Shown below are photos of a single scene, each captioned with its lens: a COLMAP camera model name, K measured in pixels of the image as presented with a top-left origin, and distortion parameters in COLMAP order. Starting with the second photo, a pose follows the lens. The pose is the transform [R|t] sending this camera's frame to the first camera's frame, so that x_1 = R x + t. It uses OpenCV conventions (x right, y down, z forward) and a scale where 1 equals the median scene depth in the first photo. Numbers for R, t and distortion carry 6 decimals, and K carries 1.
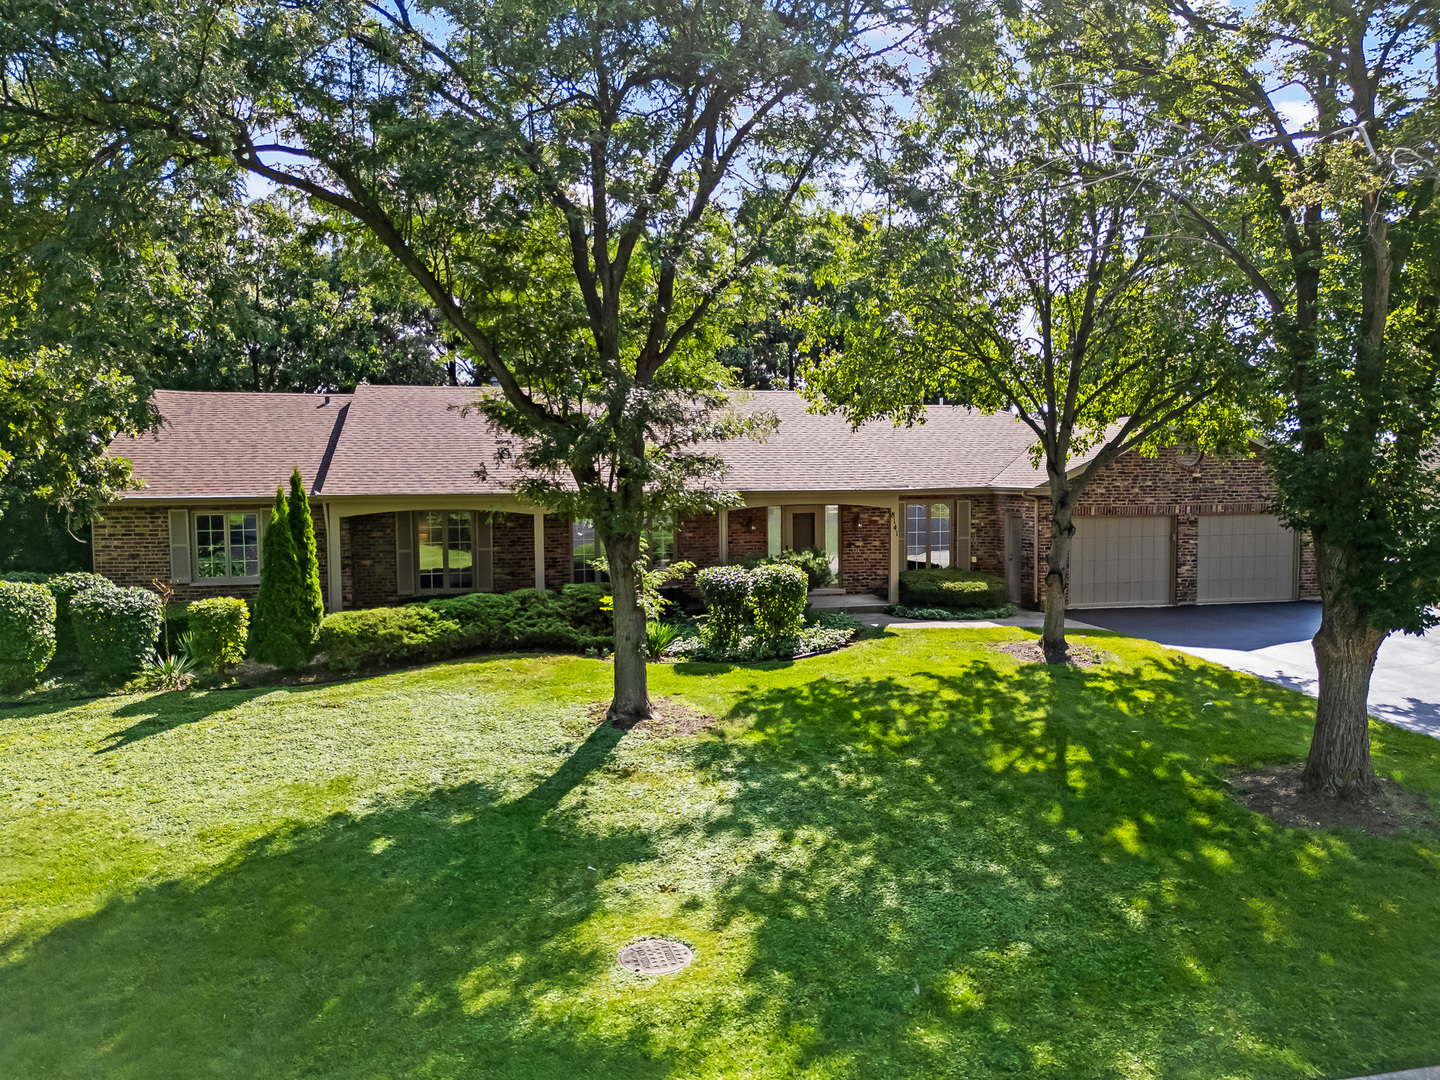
lens RADIAL K [[1034.8, 0, 720.0], [0, 1034.8, 540.0], [0, 0, 1]] dist [0.071001, -0.059820]
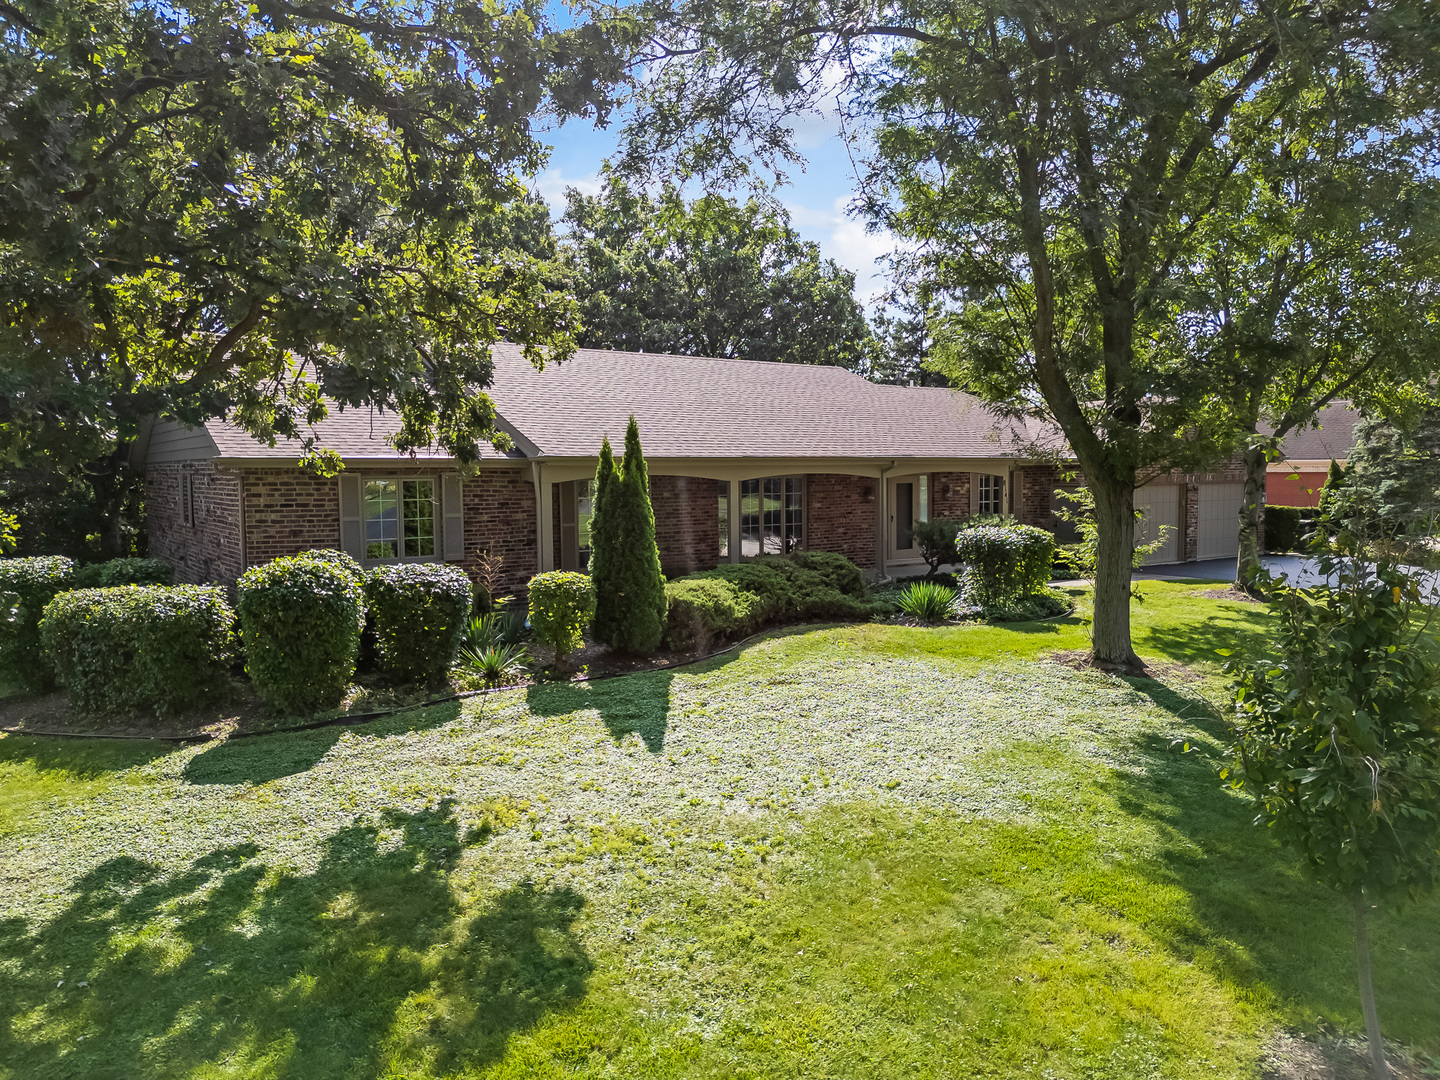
lens RADIAL K [[1034.8, 0, 720.0], [0, 1034.8, 540.0], [0, 0, 1]] dist [0.071001, -0.059820]
pose [[0.920155, -0.025989, 0.390691, -0.954037], [0.028642, 0.999589, -0.000965, 0.050014], [-0.390505, 0.012078, 0.920522, 0.287333]]
